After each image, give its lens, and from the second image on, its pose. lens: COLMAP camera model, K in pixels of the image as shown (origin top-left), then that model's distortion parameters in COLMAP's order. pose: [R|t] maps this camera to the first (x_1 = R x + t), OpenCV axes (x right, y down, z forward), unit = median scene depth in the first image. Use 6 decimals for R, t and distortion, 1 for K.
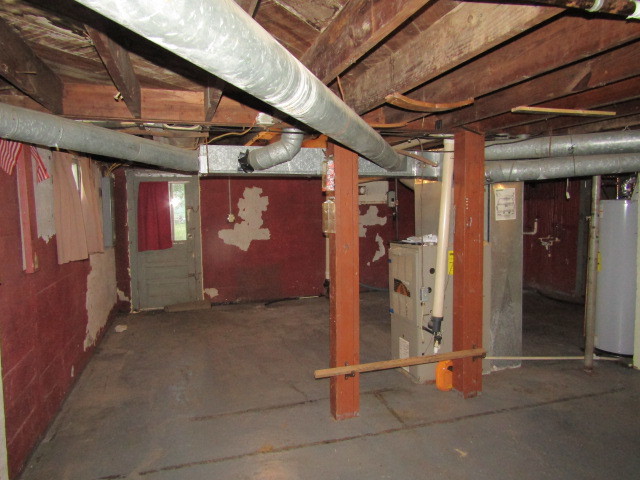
lens RADIAL K [[461.6, 0, 320.0], [0, 461.6, 240.0], [0, 0, 1]] dist [0.000045, -0.007391]
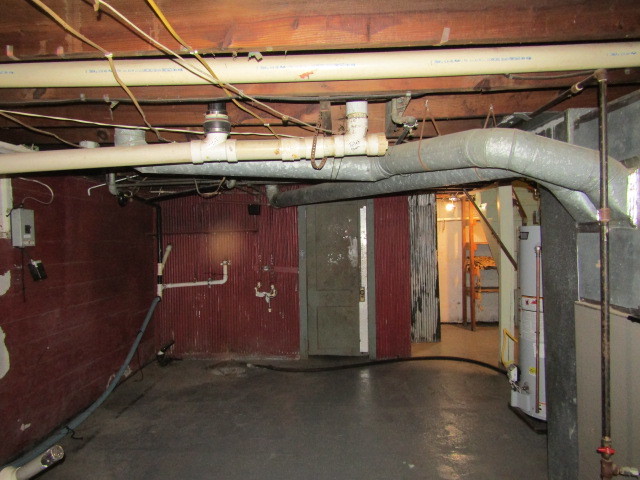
lens RADIAL K [[461.6, 0, 320.0], [0, 461.6, 240.0], [0, 0, 1]] dist [0.000045, -0.007391]
pose [[0.306919, 0.000864, 0.951735, -0.156230], [0.083373, 0.996131, -0.027790, -0.046708], [-0.948077, 0.087878, 0.305660, 0.655239]]
